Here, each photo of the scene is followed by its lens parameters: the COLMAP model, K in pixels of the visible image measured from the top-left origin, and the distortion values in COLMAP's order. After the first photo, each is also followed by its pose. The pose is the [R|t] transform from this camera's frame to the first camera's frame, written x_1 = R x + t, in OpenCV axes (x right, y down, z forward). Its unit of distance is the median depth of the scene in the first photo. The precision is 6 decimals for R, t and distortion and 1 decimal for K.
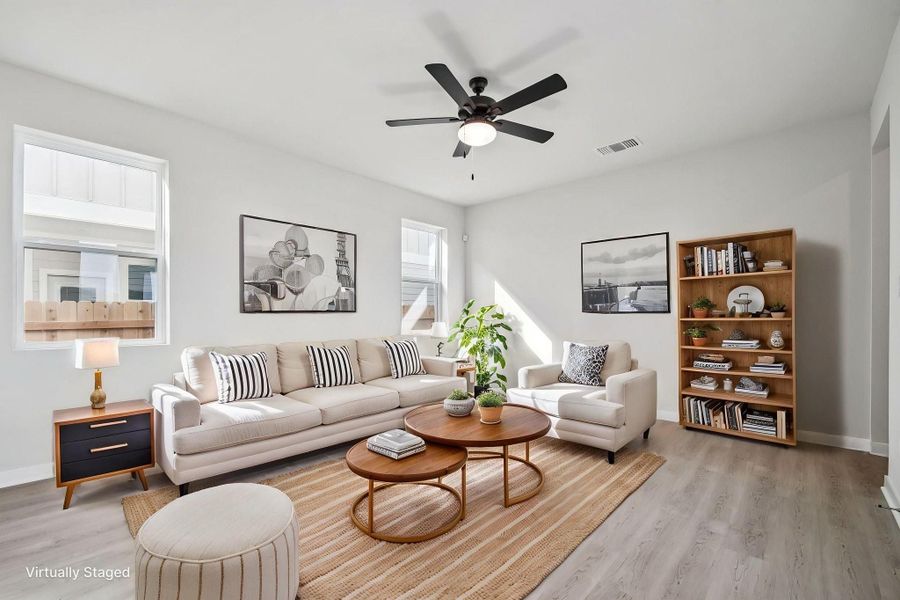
lens RADIAL K [[401.9, 0, 437.3], [0, 401.9, 317.8], [0, 0, 1]] dist [-0.016875, -0.000129]
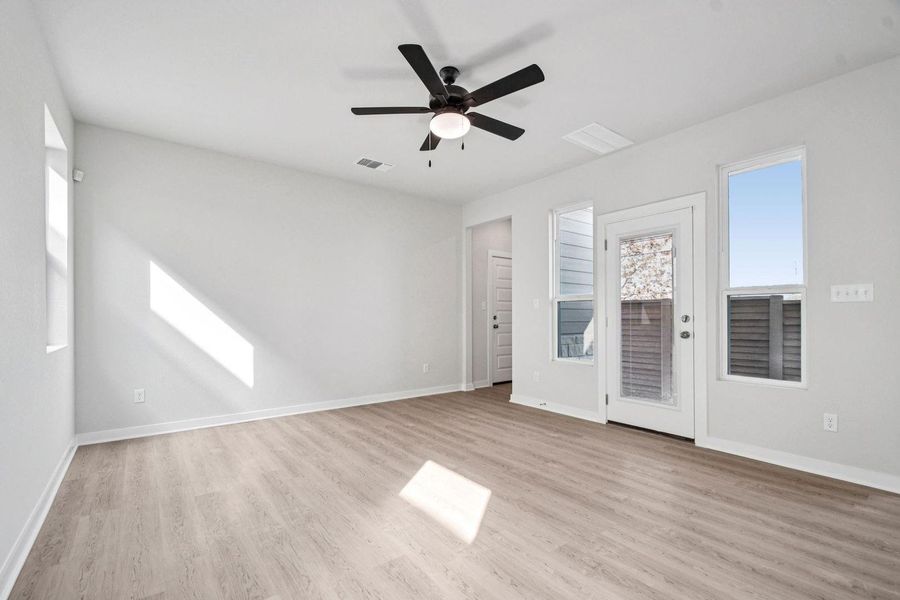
lens RADIAL K [[398.4, 0, 447.0], [0, 398.4, 316.3], [0, 0, 1]] dist [0.000550, -0.000765]
pose [[0.172423, 0.001722, 0.985021, -0.841142], [-0.001233, 0.999998, -0.001533, -0.003127], [-0.985022, -0.000950, 0.172425, 0.843731]]
